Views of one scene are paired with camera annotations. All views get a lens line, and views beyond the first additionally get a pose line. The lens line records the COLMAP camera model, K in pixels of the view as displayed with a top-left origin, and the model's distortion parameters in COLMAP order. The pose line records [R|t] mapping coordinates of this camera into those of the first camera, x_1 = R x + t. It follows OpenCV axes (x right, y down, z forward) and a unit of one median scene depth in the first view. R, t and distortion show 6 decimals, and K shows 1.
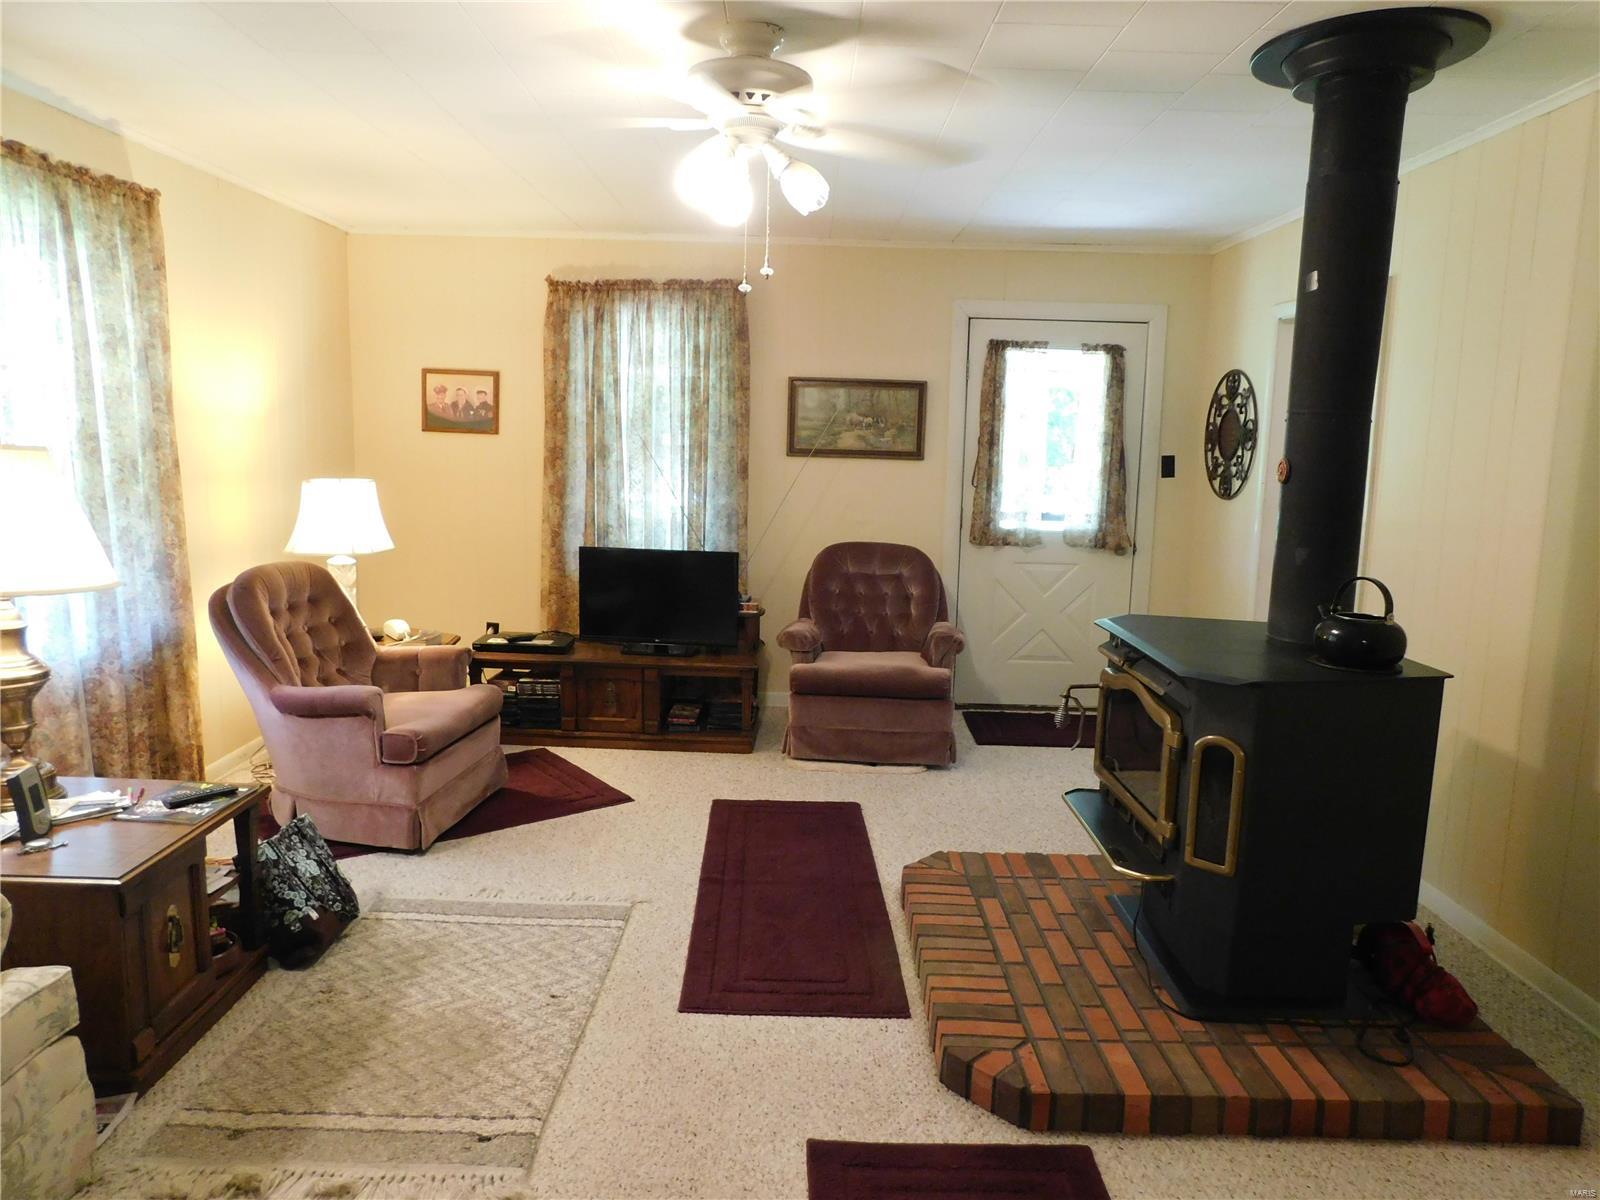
lens RADIAL K [[1057.5, 0, 800.0], [0, 1057.5, 600.0], [0, 0, 1]] dist [-0.071971, 0.050458]
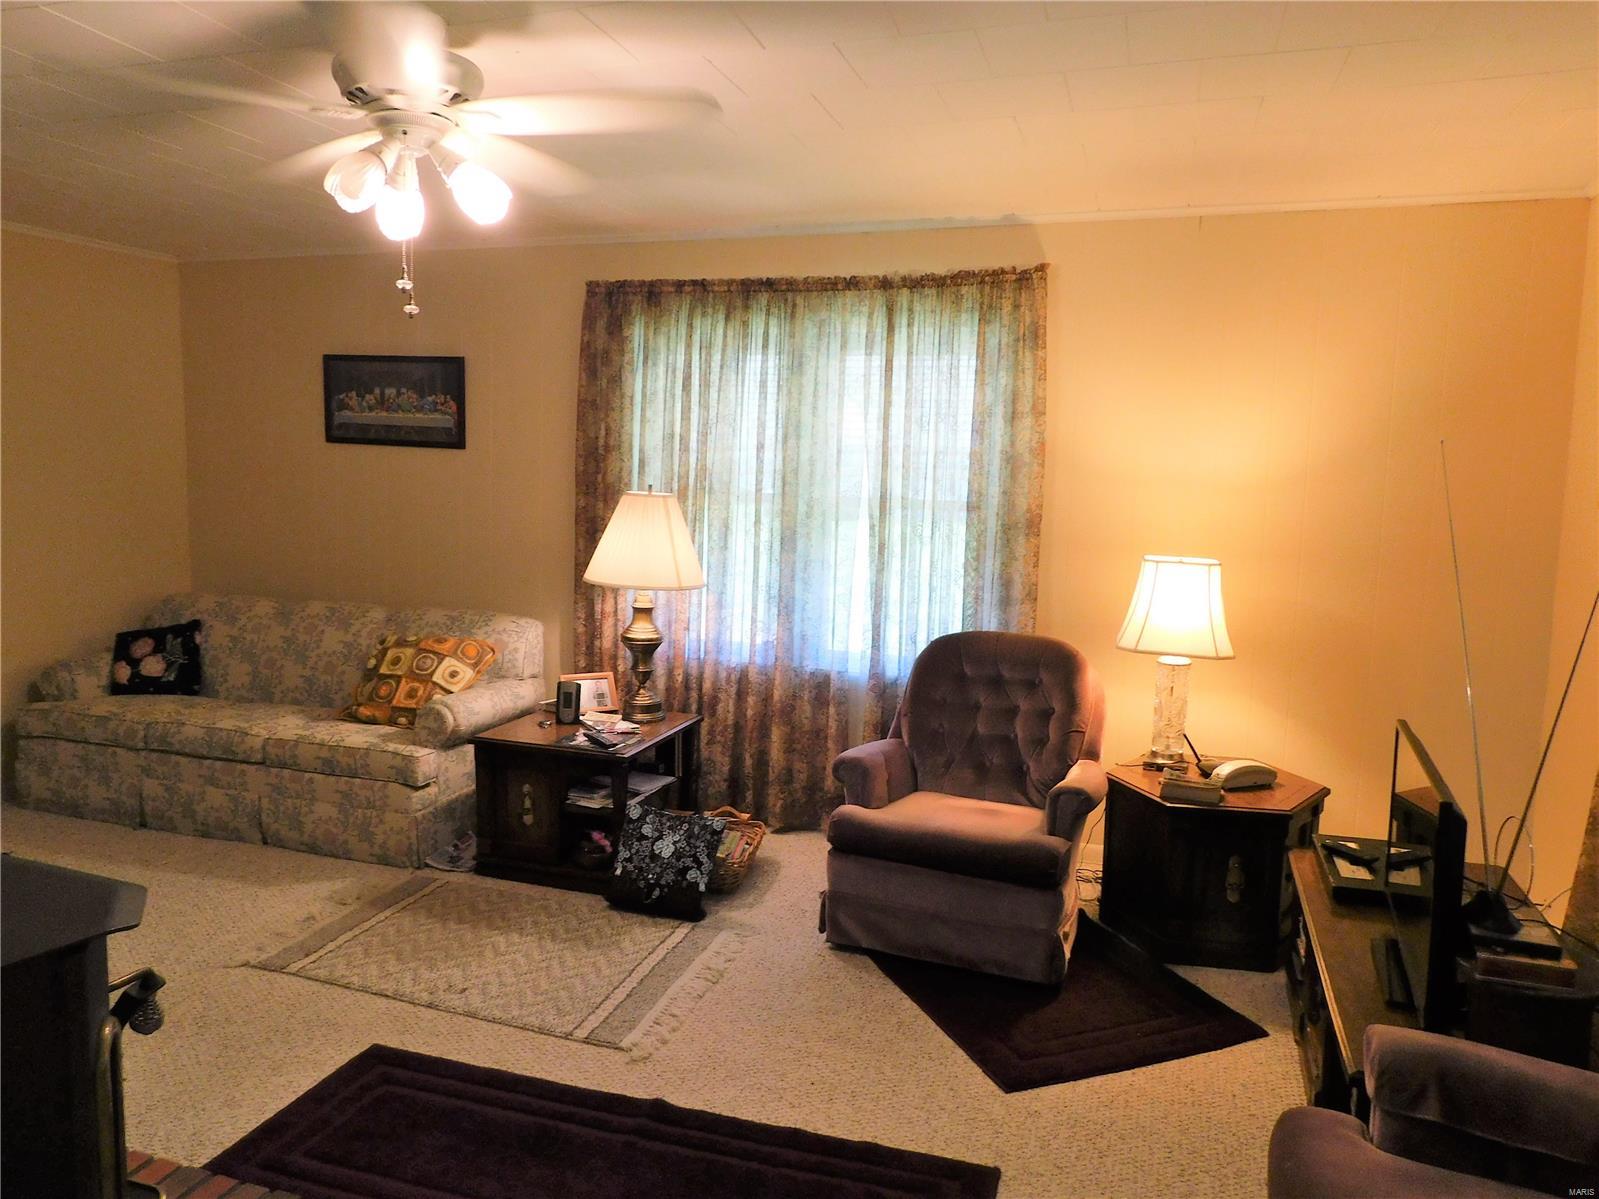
lens RADIAL K [[1087.6, 0, 789.1], [0, 1087.6, 599.2], [0, 0, 1]] dist [-0.074763, 0.058294]
pose [[-0.312576, 0.069685, -0.947333, 0.599496], [-0.173060, 0.976436, 0.128928, -0.193503], [0.933995, 0.204246, -0.293151, 1.357222]]
